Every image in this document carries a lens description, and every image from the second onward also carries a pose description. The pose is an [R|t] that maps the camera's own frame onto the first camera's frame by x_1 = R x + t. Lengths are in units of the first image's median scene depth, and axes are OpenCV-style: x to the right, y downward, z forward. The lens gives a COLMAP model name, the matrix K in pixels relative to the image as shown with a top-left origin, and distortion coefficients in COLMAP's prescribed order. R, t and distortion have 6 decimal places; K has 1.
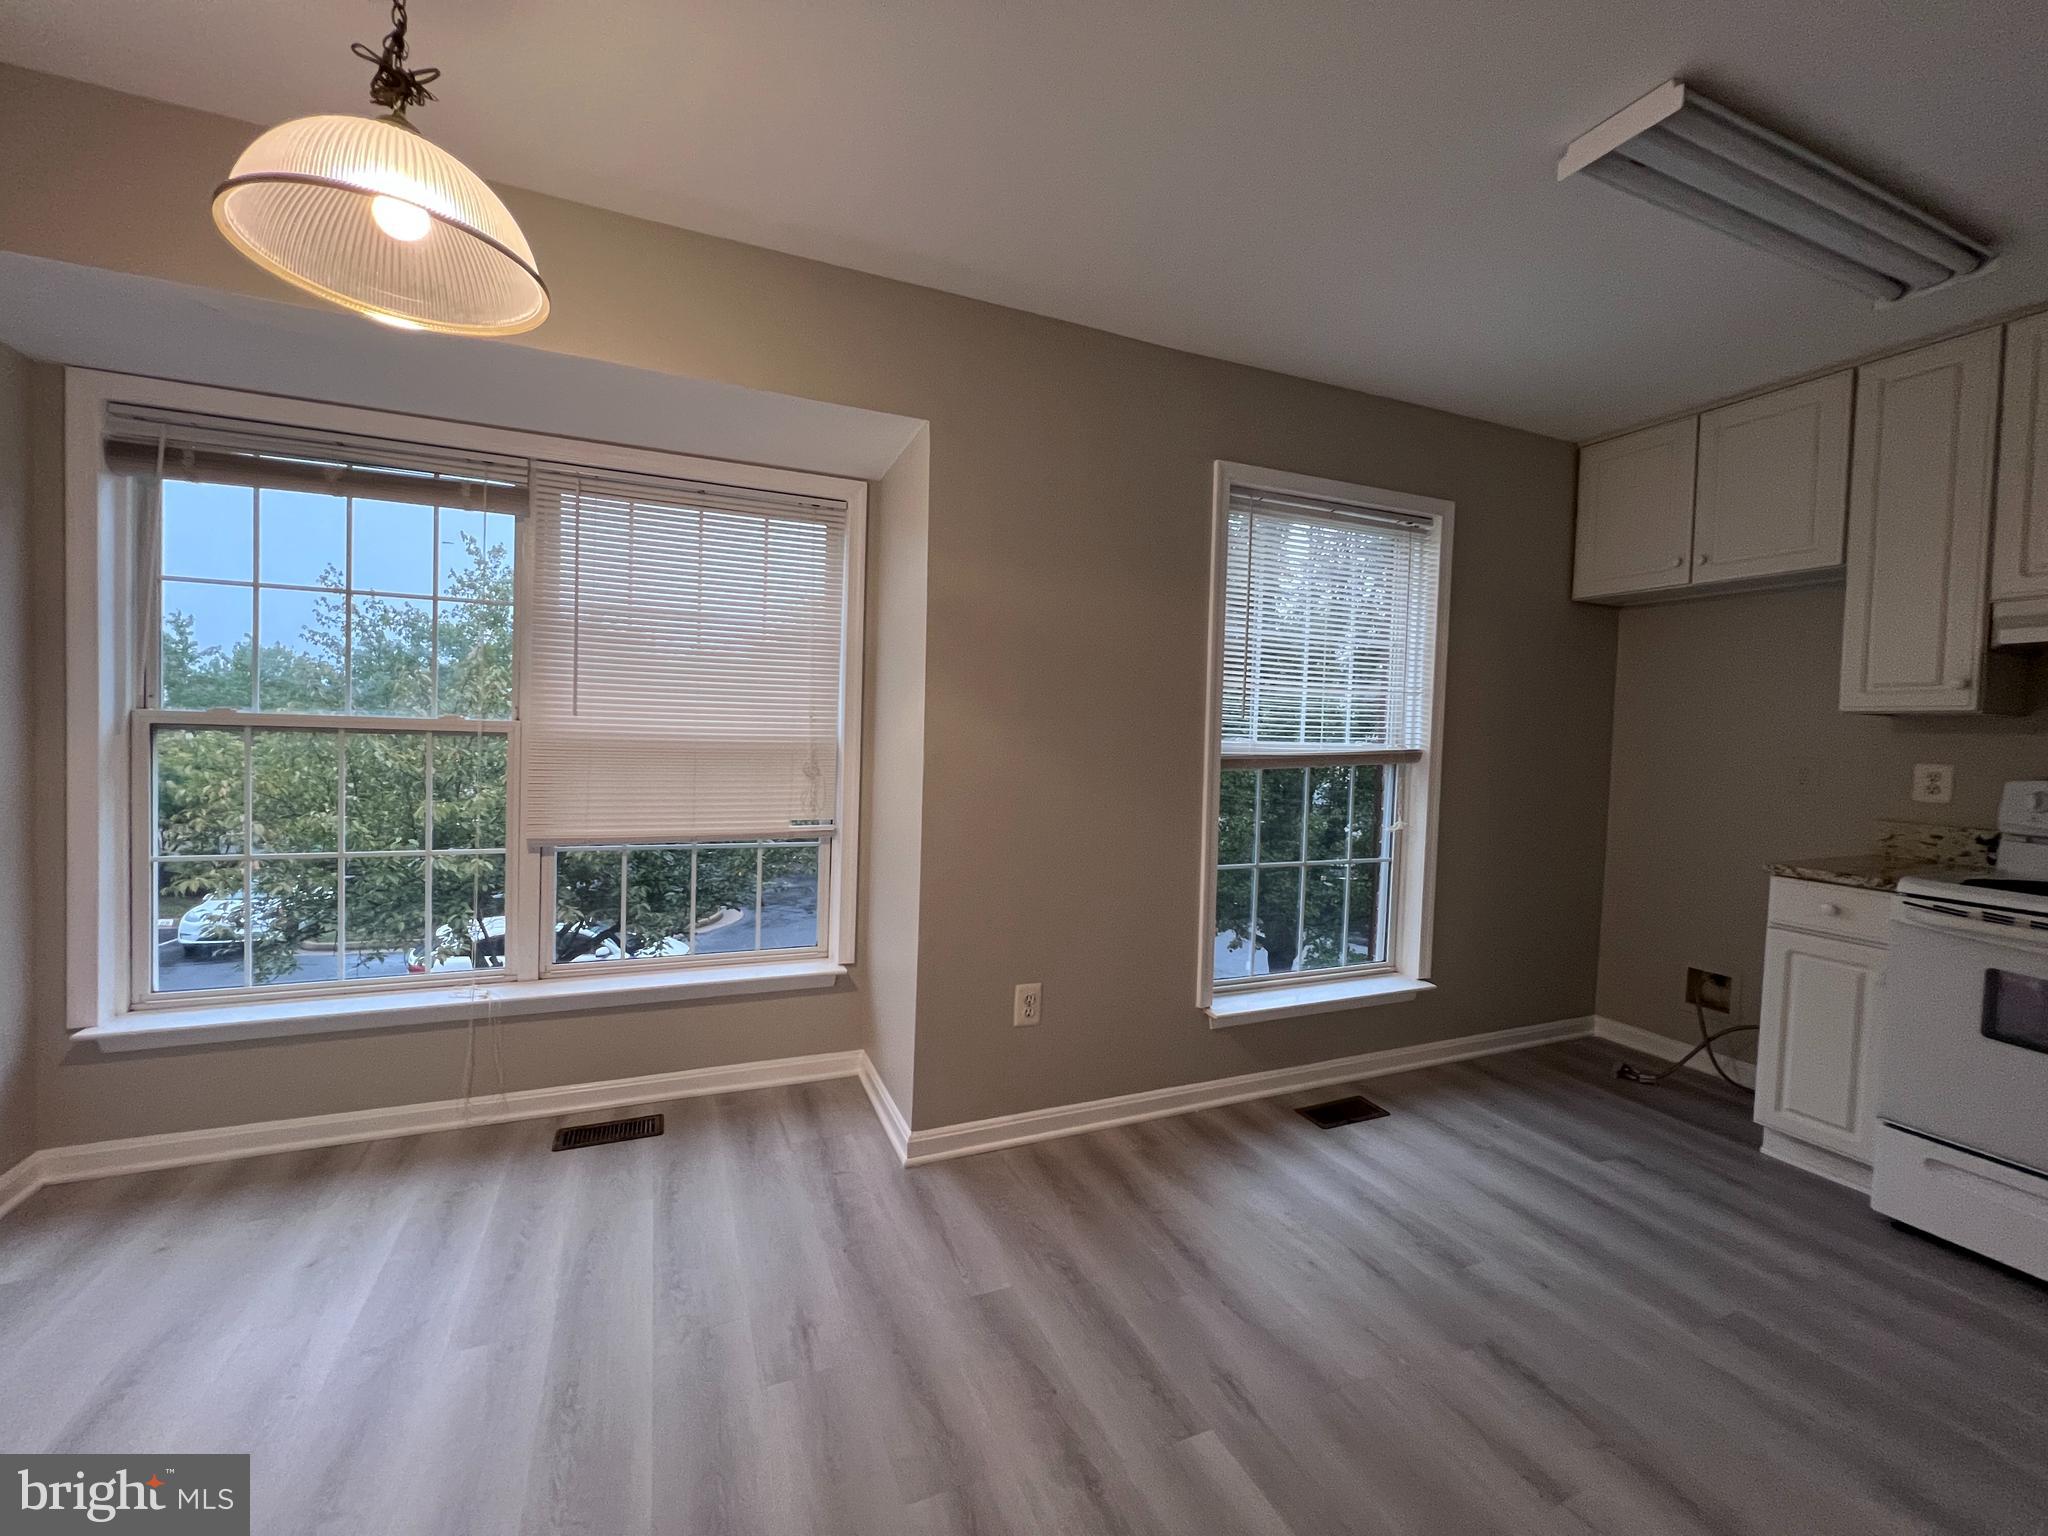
lens RADIAL K [[823.9, 0, 1019.8], [0, 823.9, 766.3], [0, 0, 1]] dist [0.000256, -0.000071]
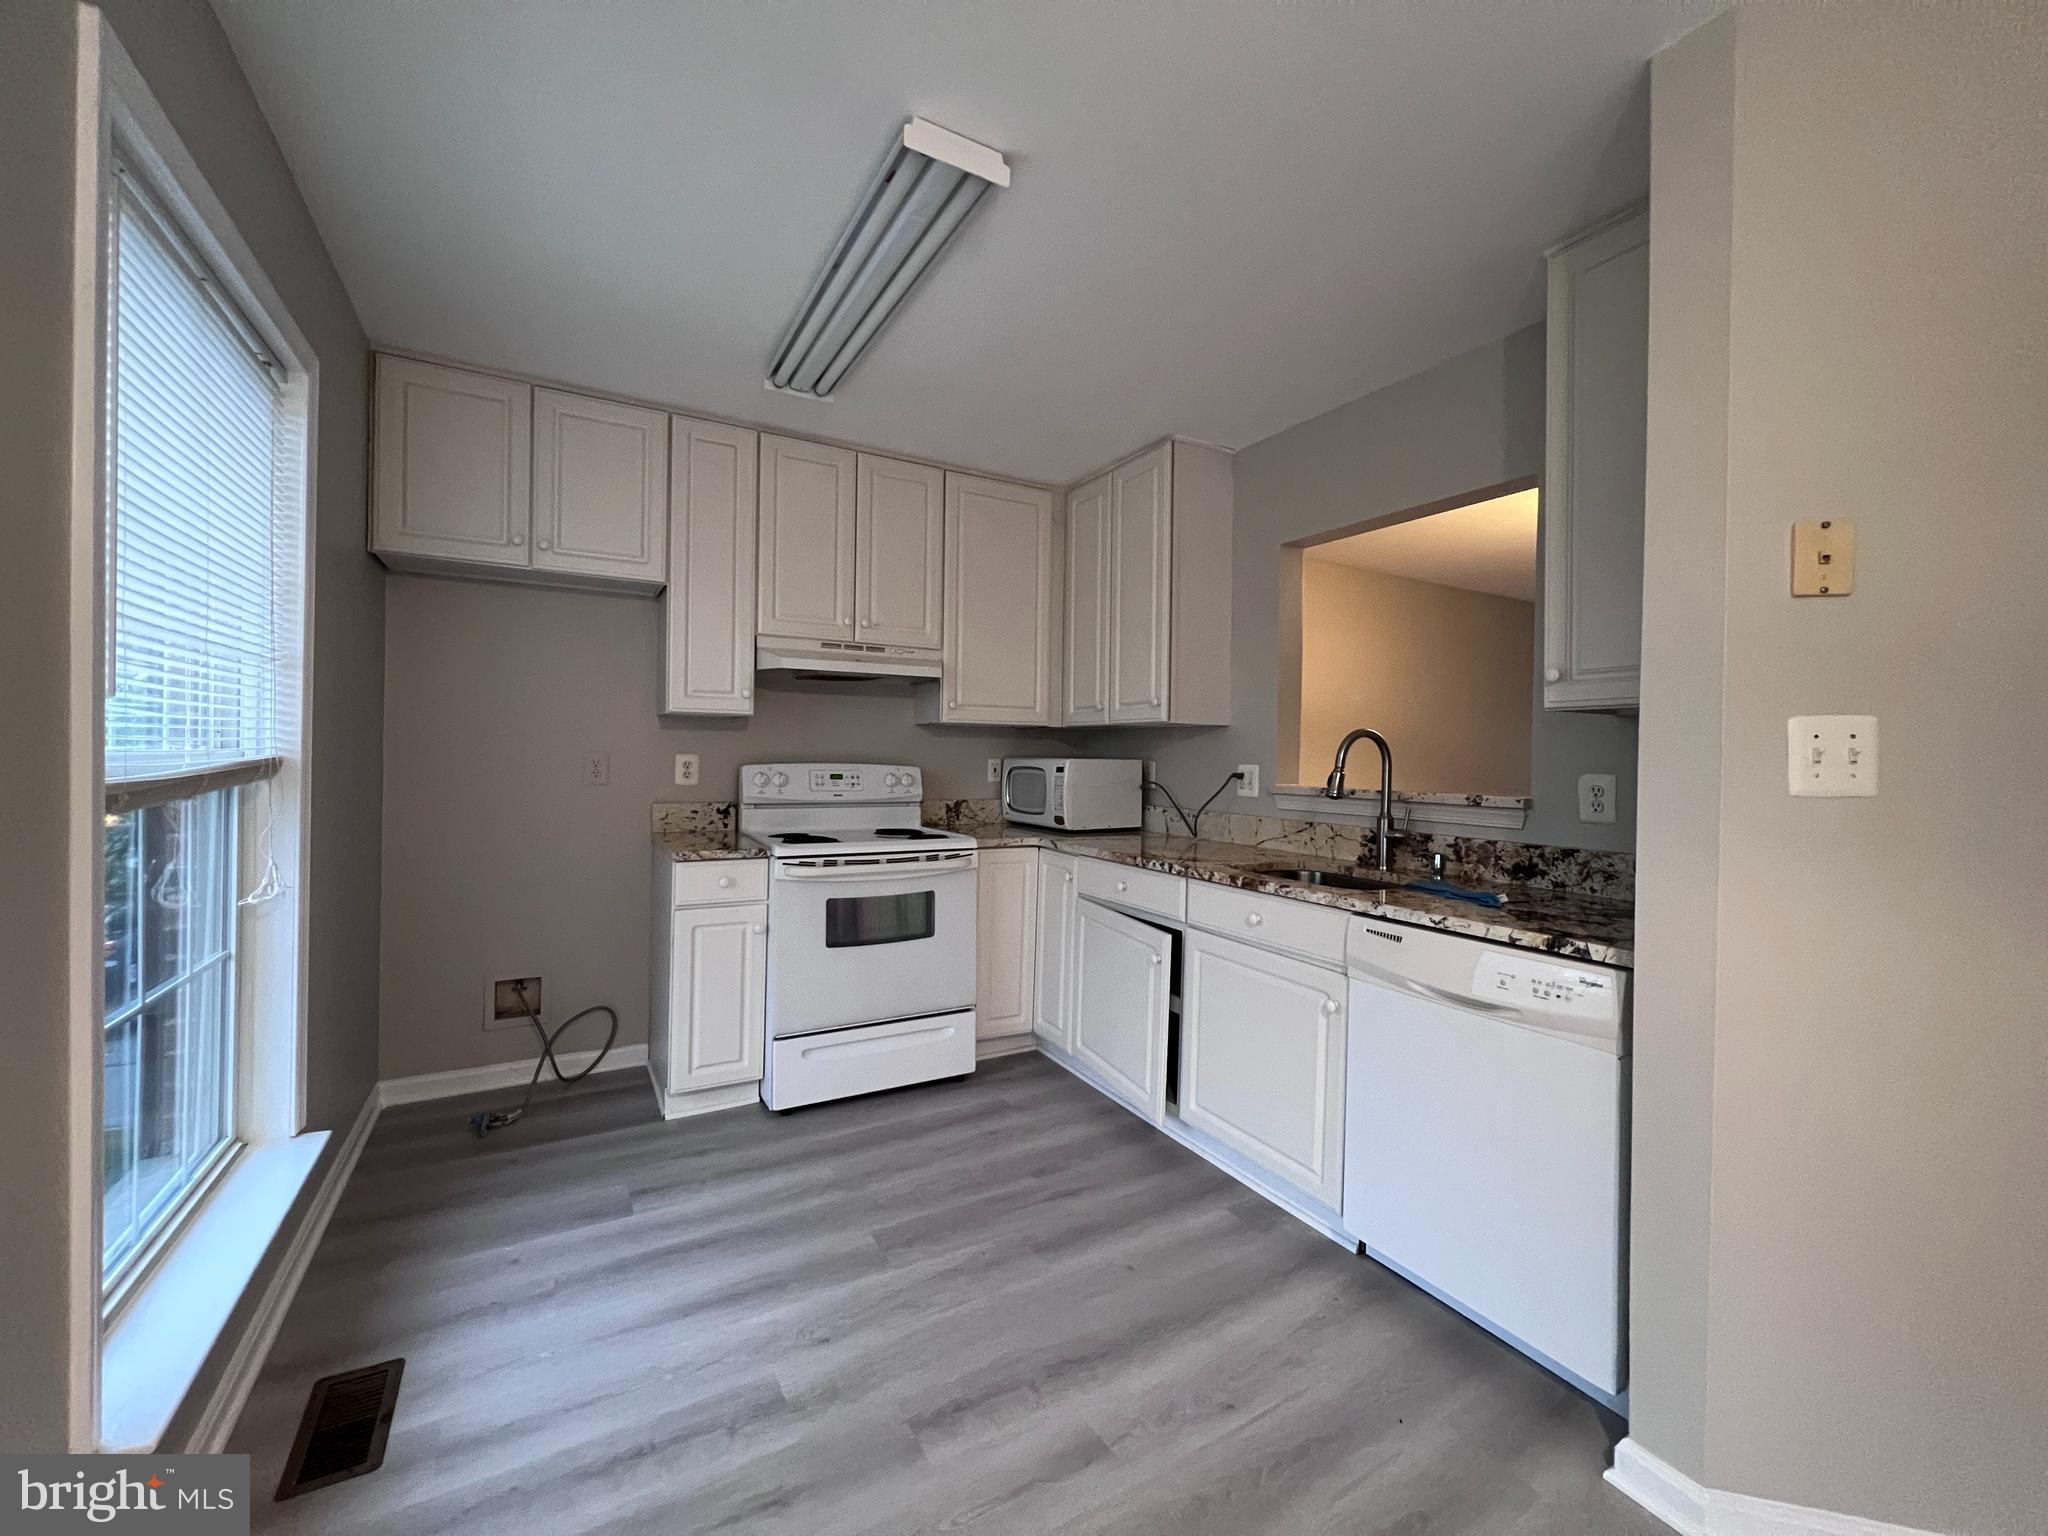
lens RADIAL K [[823.9, 0, 1012.9], [0, 823.9, 763.2], [0, 0, 1]] dist [0.000256, -0.000071]
pose [[-0.119033, -0.044456, 0.991895, -0.211143], [0.022978, 0.998606, 0.047514, -0.039861], [-0.992624, 0.028448, -0.117846, 0.690210]]
